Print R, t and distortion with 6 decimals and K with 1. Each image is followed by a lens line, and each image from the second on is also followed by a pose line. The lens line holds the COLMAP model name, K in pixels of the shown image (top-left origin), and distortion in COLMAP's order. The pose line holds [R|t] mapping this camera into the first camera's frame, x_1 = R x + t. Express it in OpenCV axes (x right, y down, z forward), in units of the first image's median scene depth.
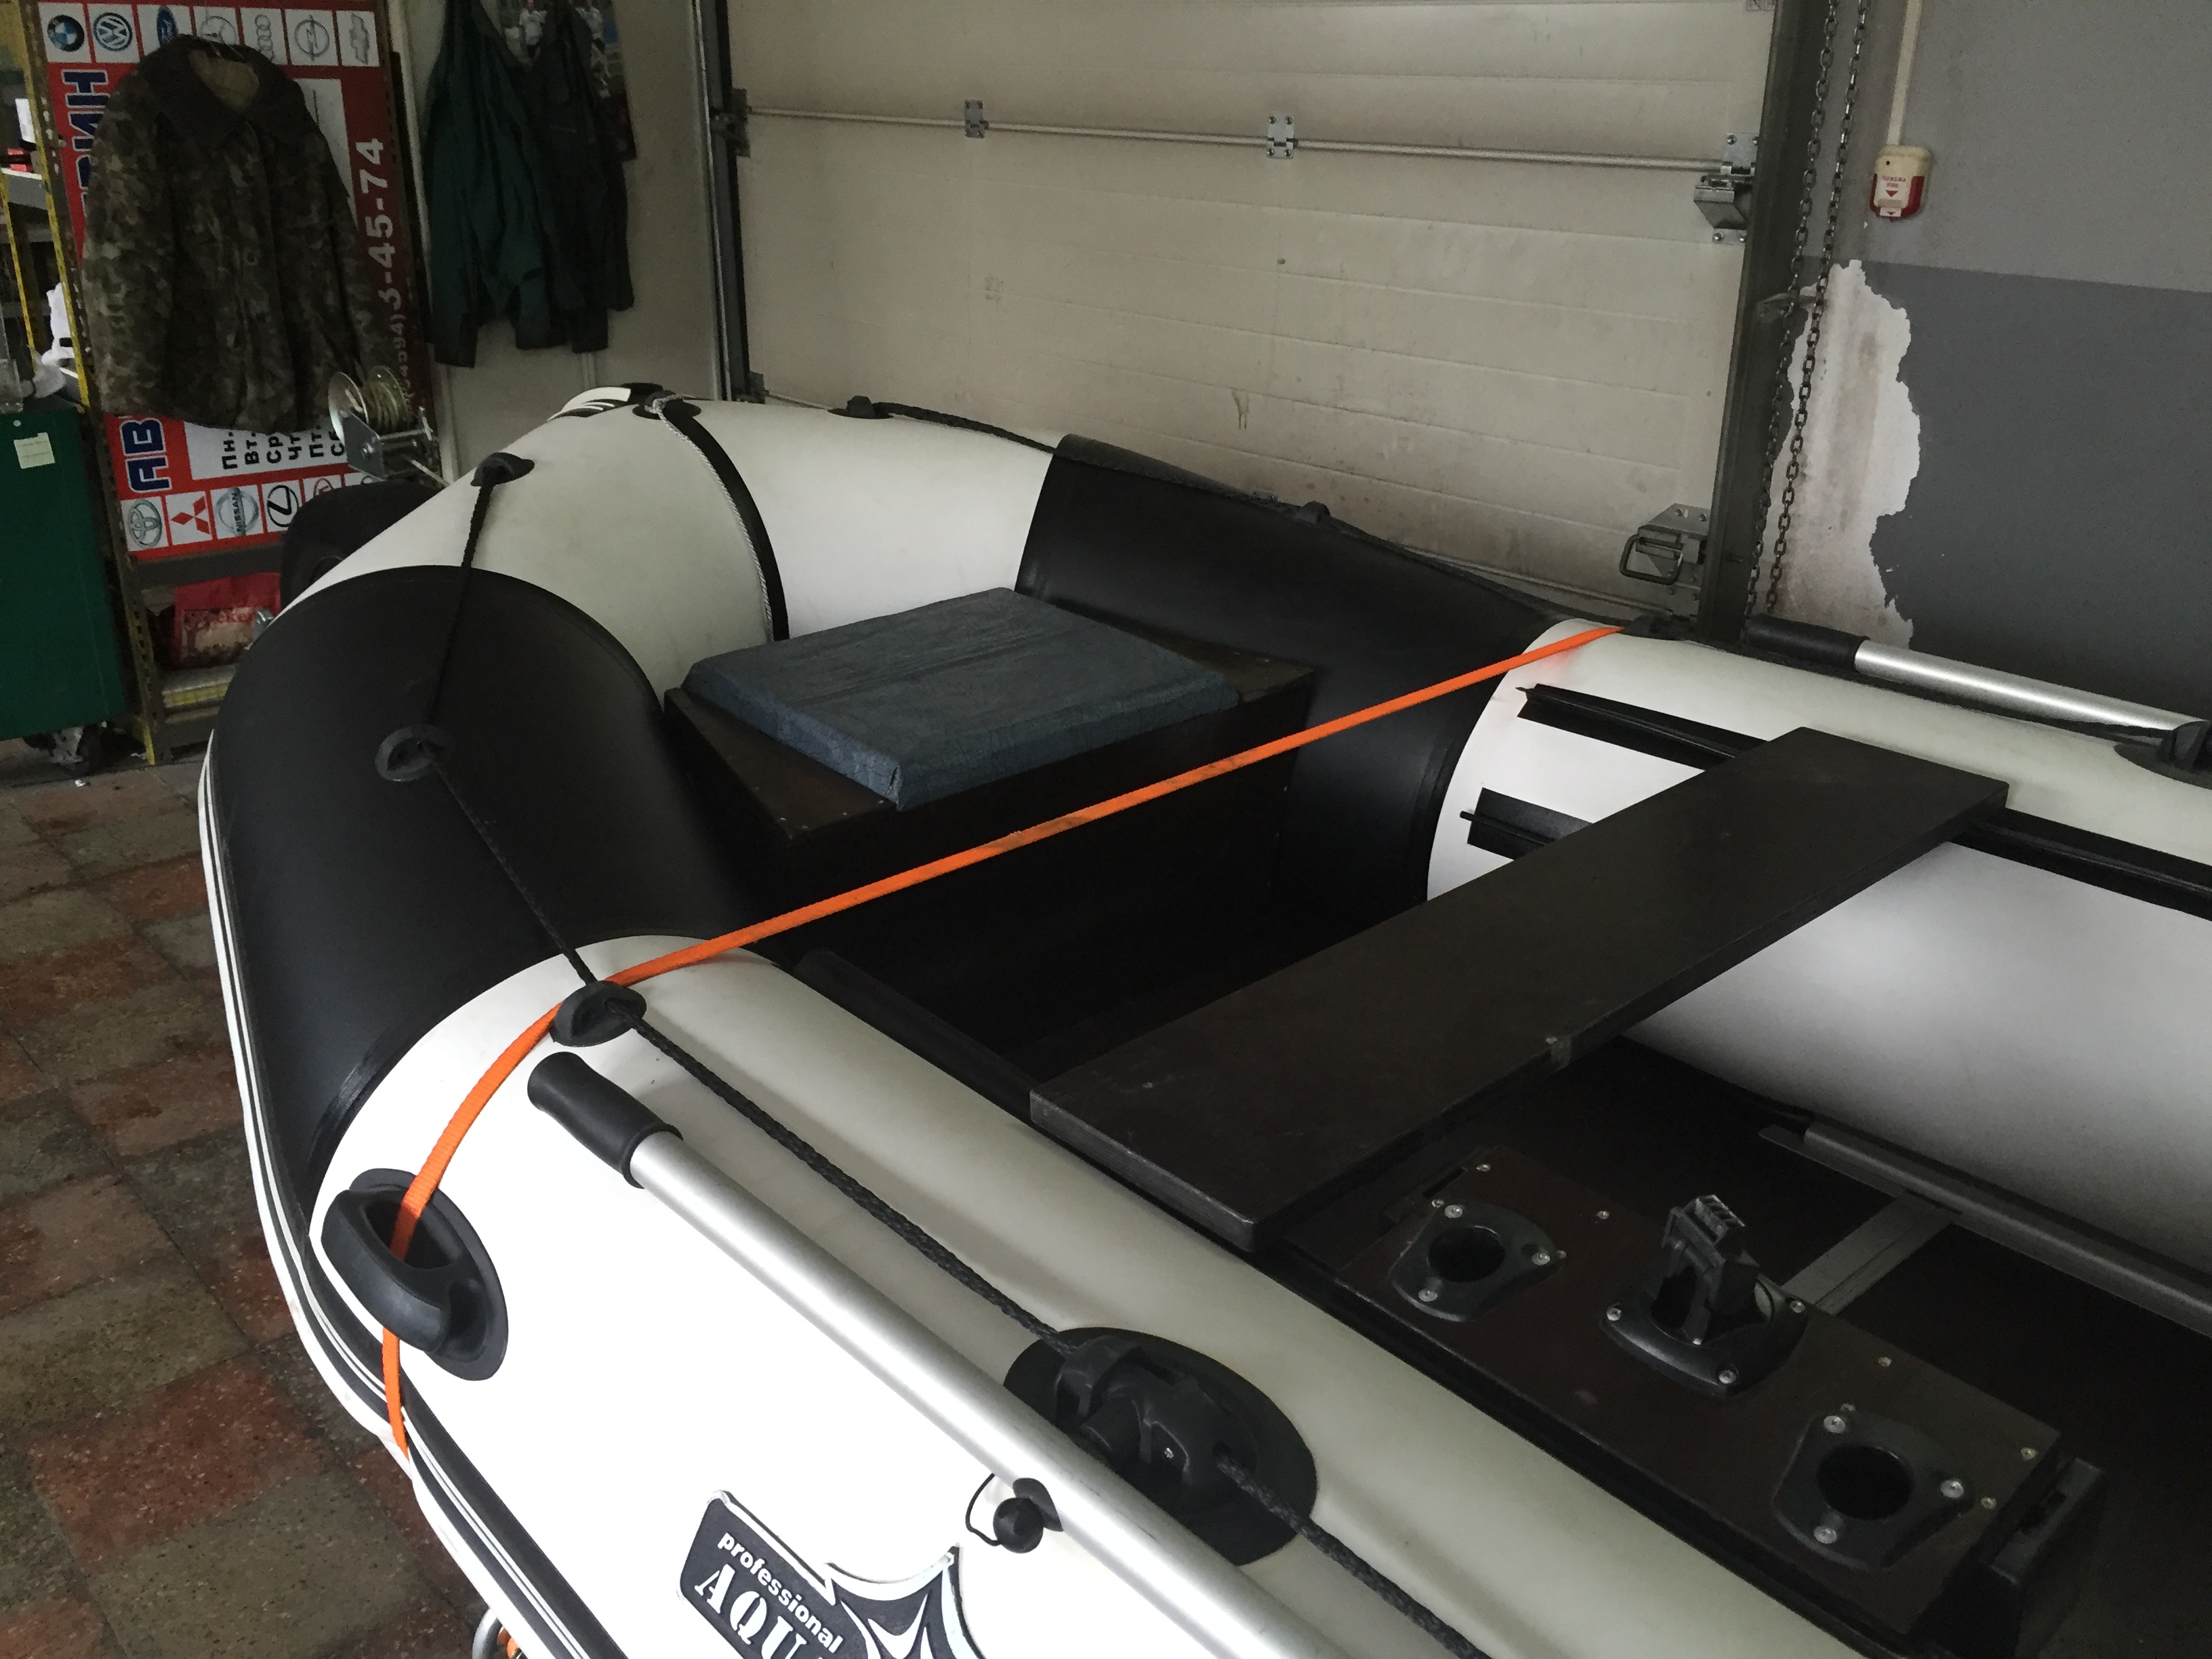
lens RADIAL K [[1921.0, 0, 1102.0], [0, 1921.0, 820.1], [0, 0, 1]] dist [0.086647, -0.134387]
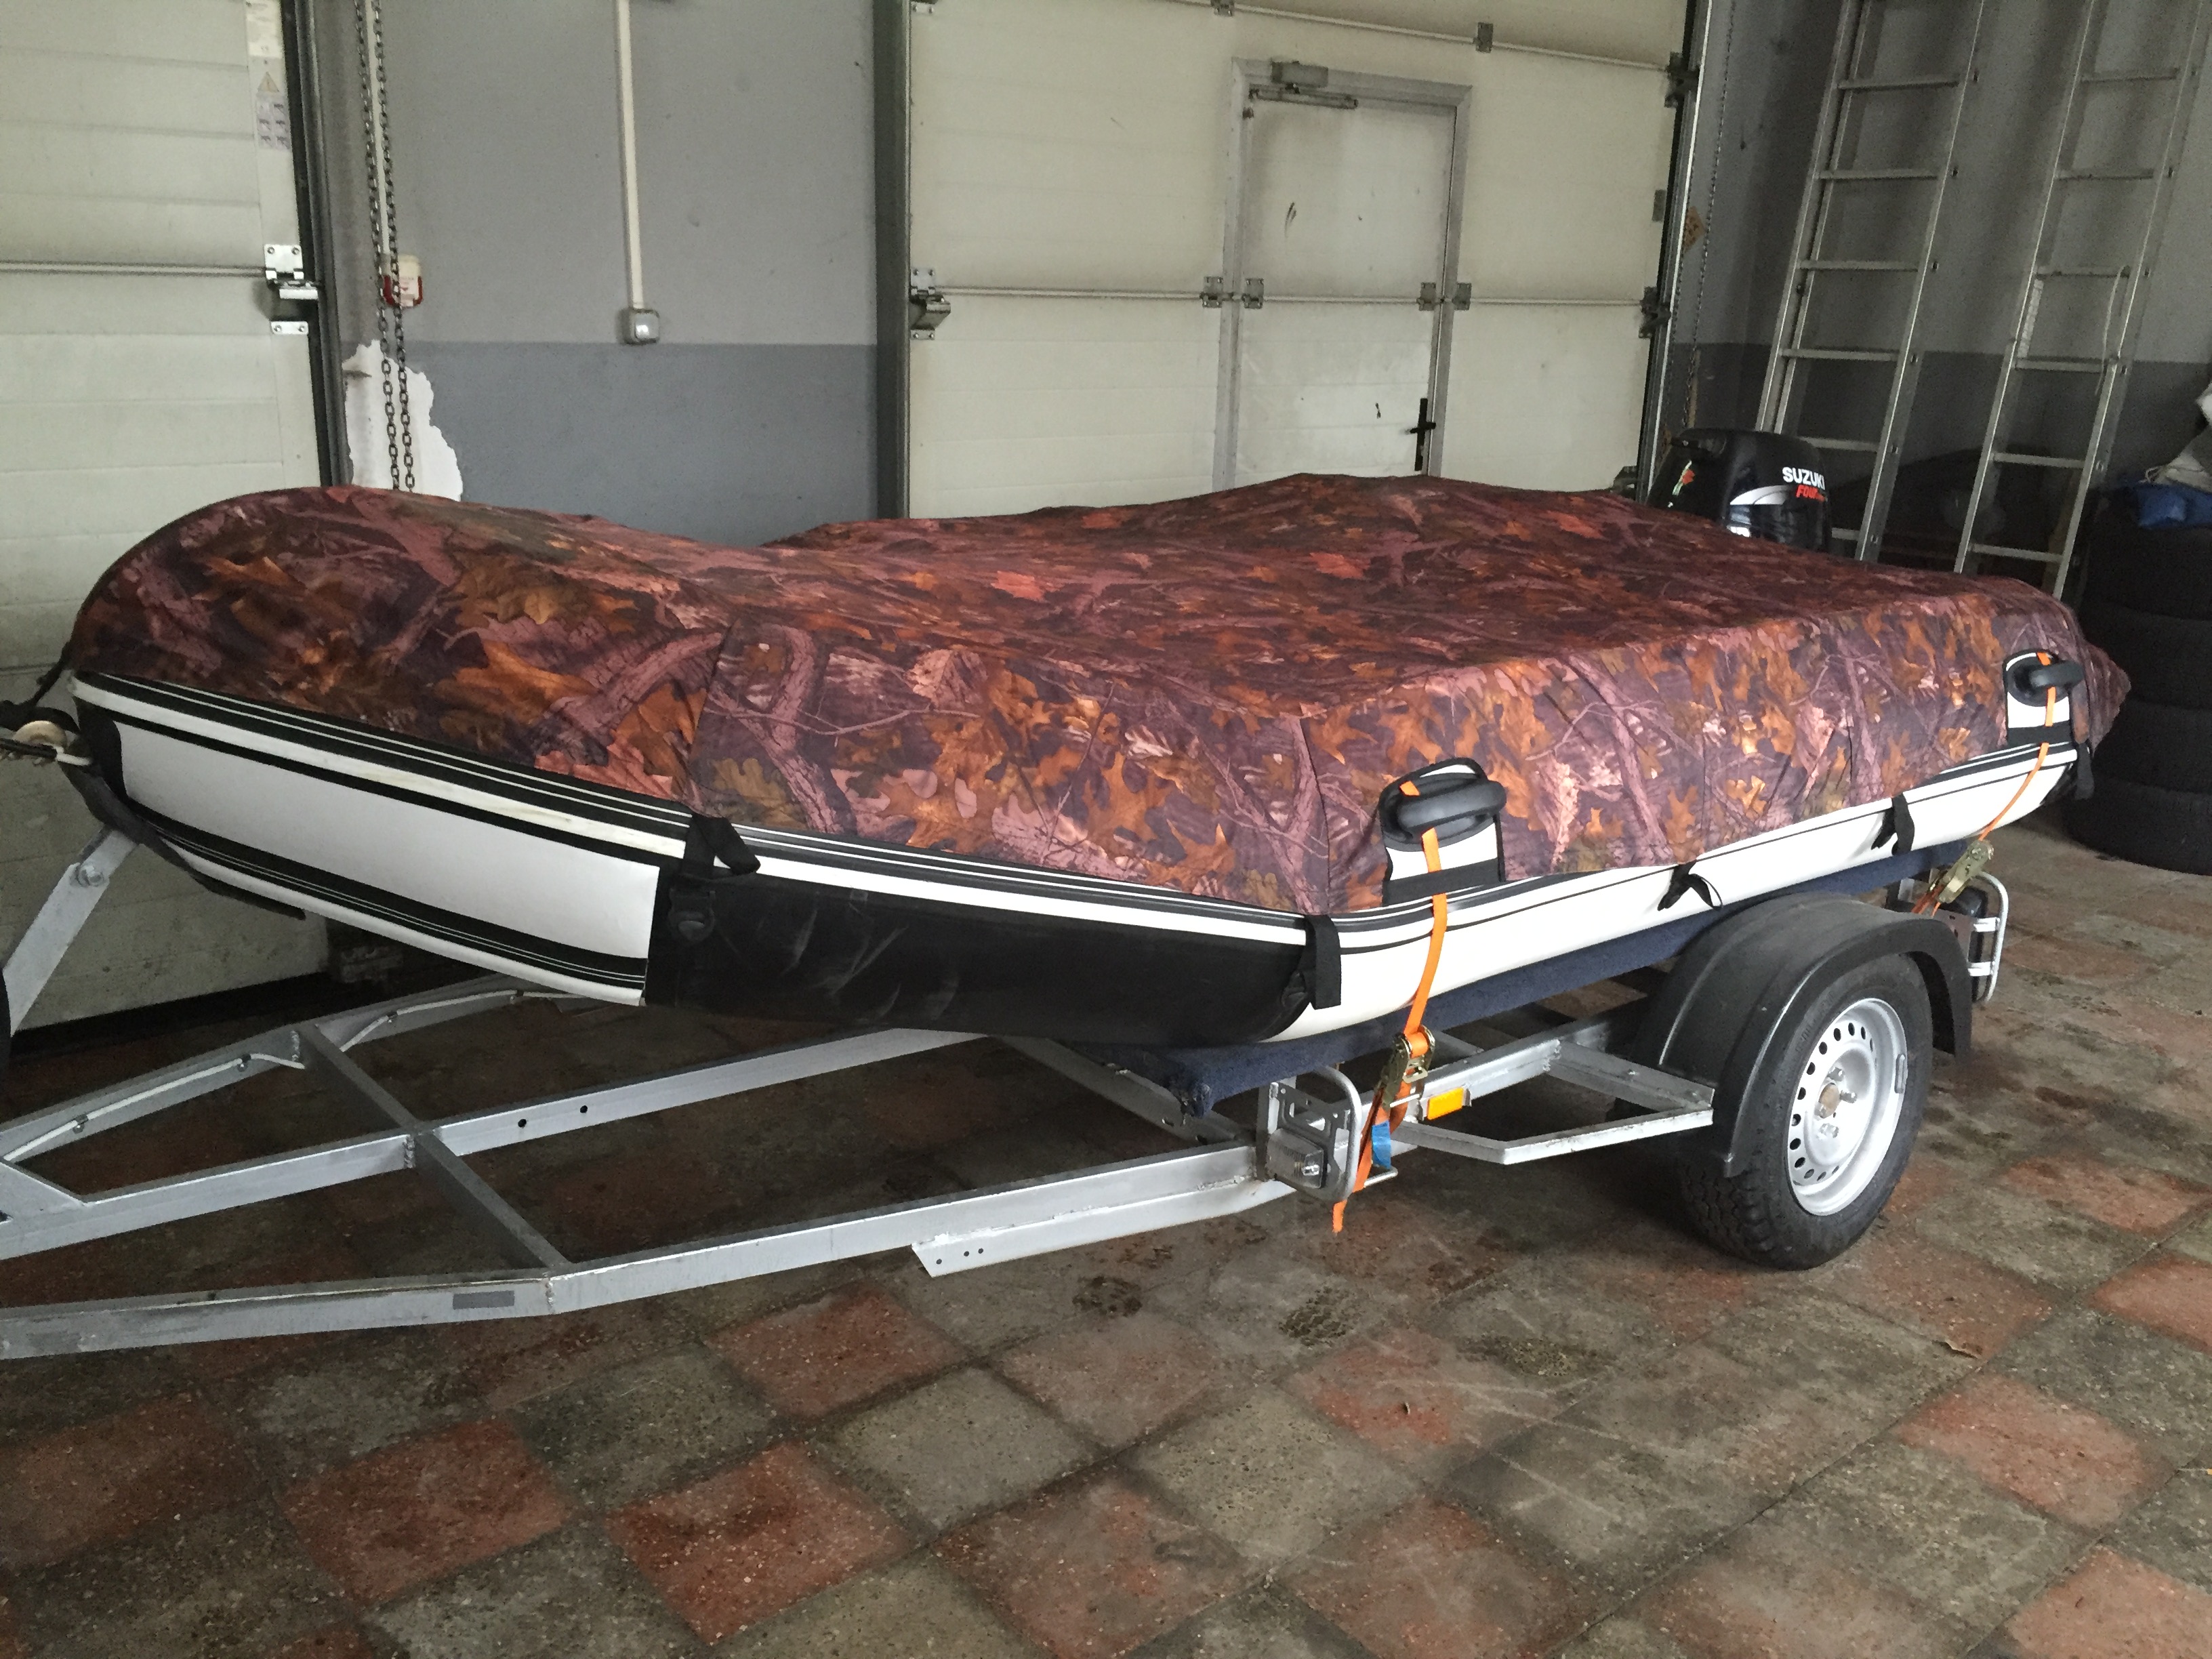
lens RADIAL K [[1921.0, 0, 1083.7], [0, 1921.0, 831.1], [0, 0, 1]] dist [0.086647, -0.134387]
pose [[0.048254, -0.283959, 0.957621, -0.931650], [0.343973, 0.904819, 0.250969, -0.149818], [-0.937739, 0.317286, 0.141335, 0.460742]]
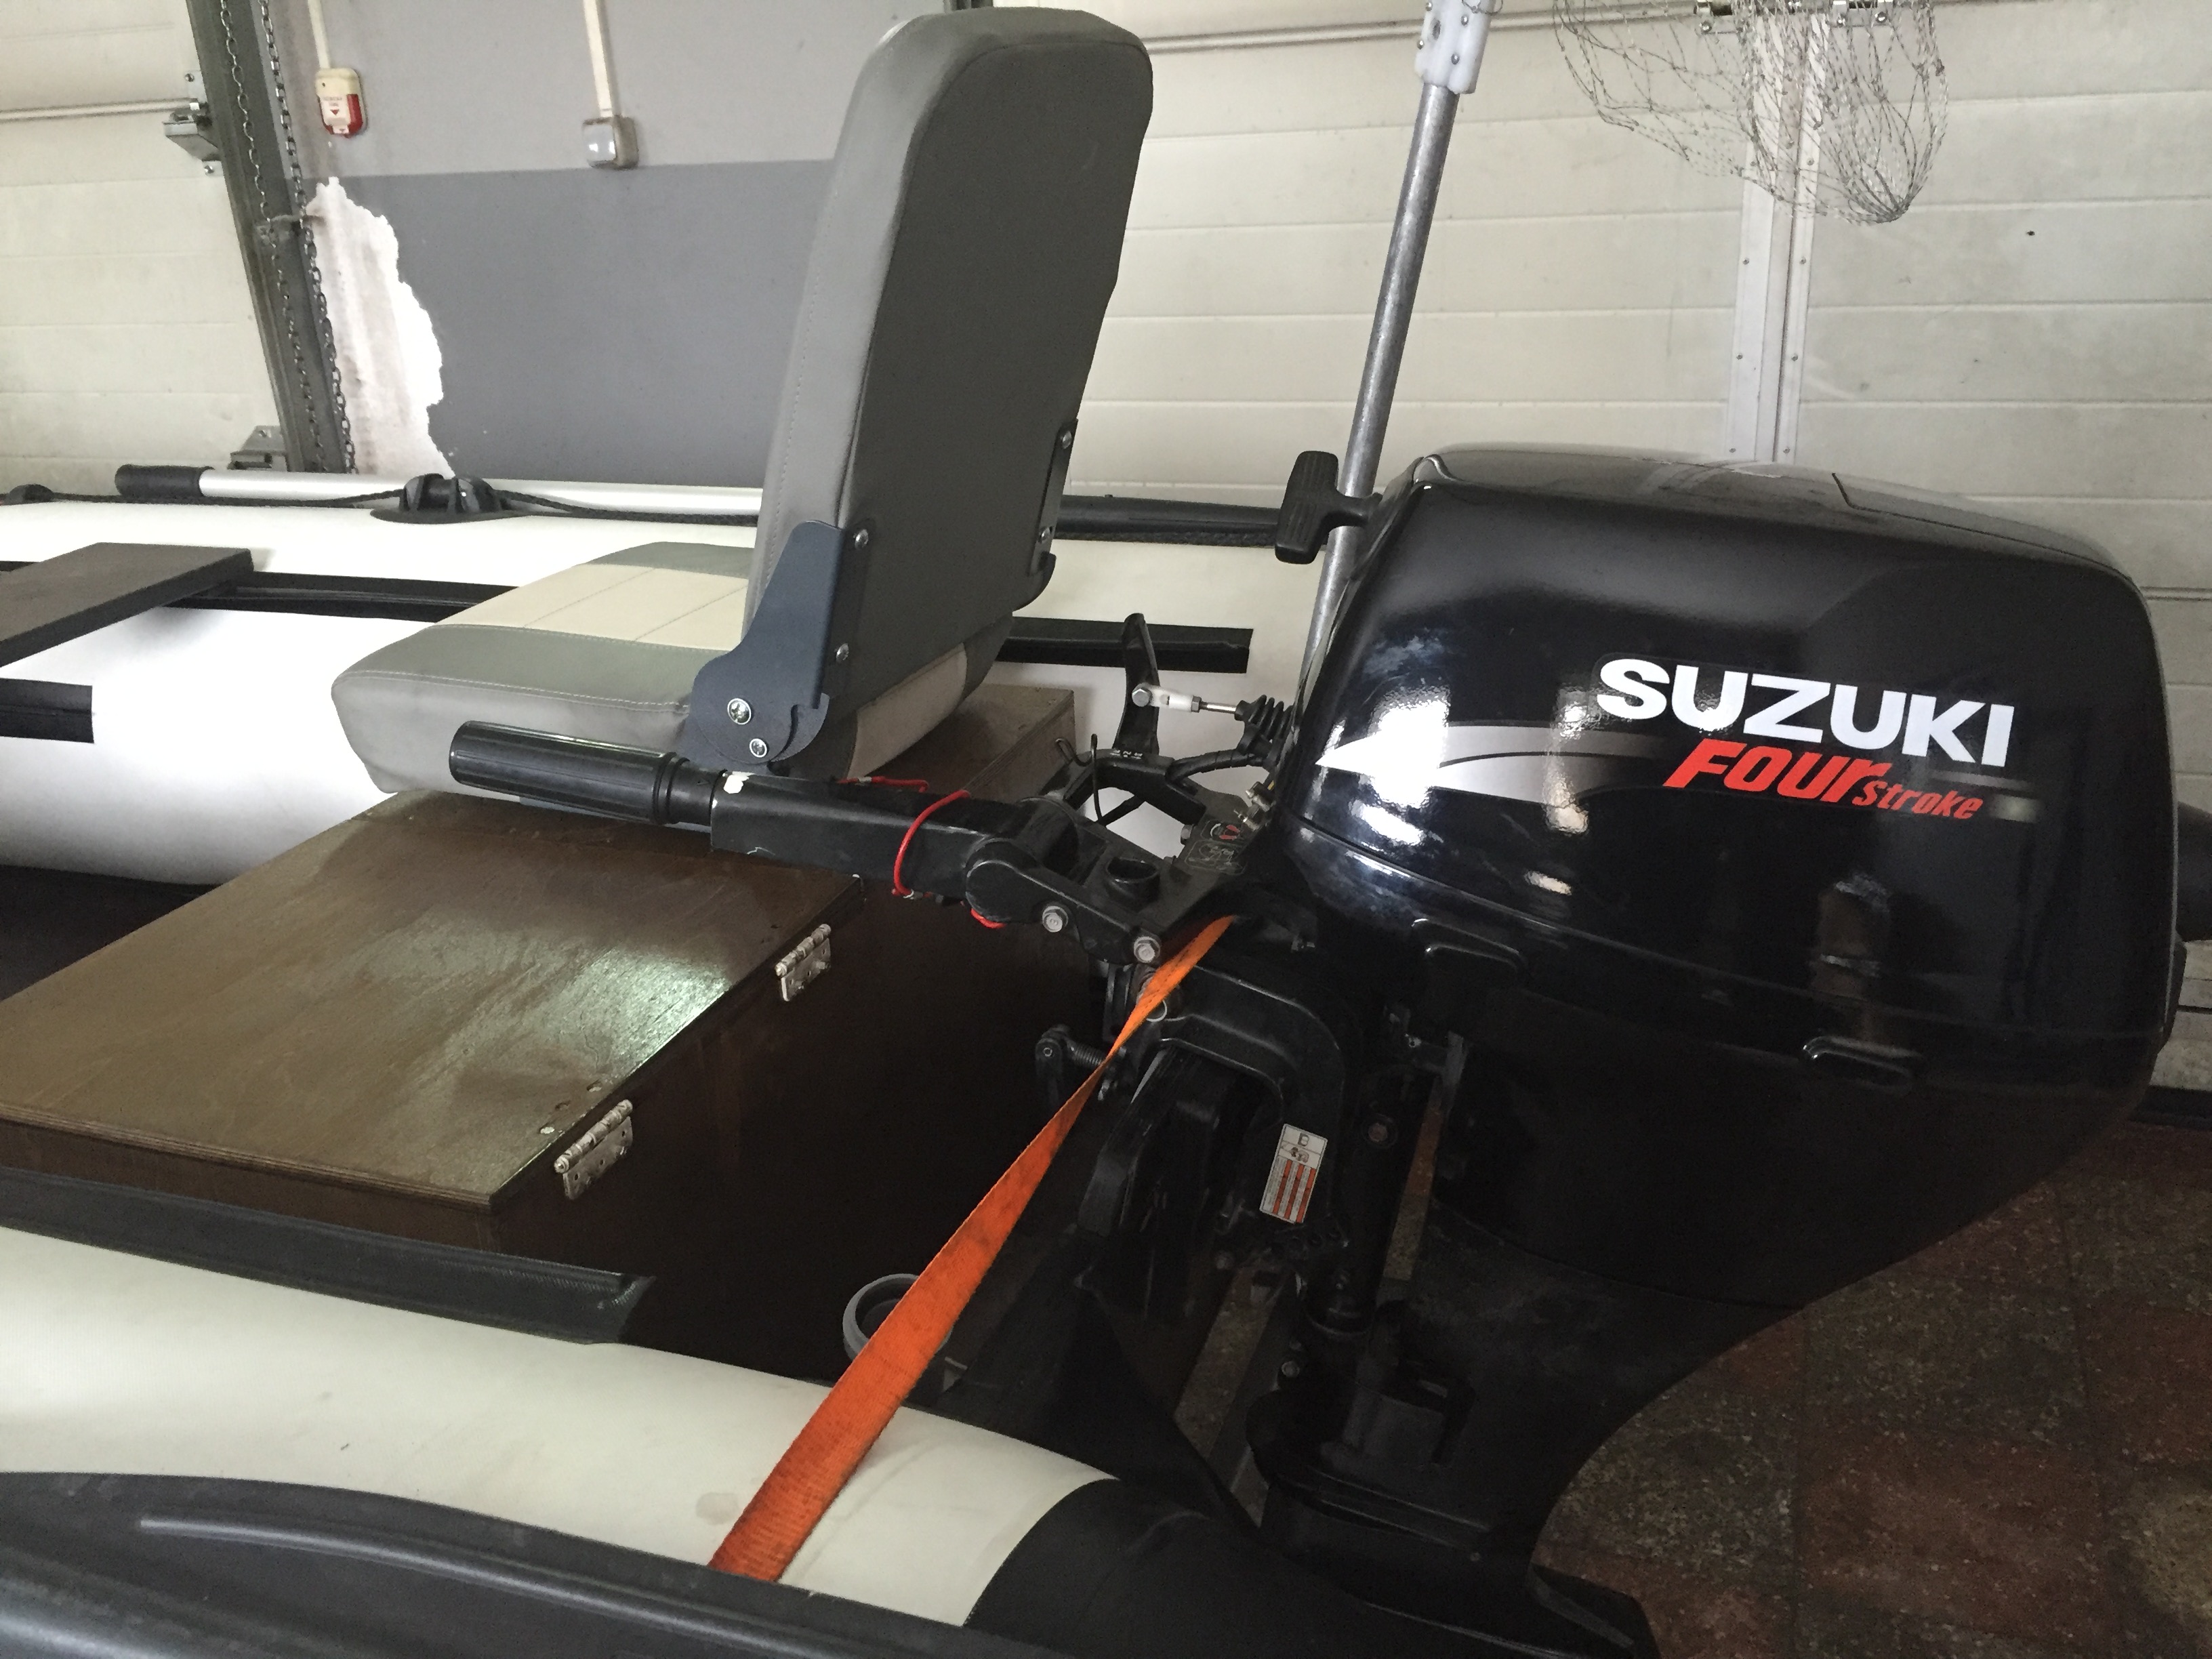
lens RADIAL K [[1921.0, 0, 1095.9], [0, 1921.0, 838.3], [0, 0, 1]] dist [0.086647, -0.134387]
pose [[0.878033, -0.233706, 0.417660, 0.216495], [0.236396, 0.970562, 0.046121, 0.121052], [-0.416144, 0.058238, 0.907432, -0.146175]]
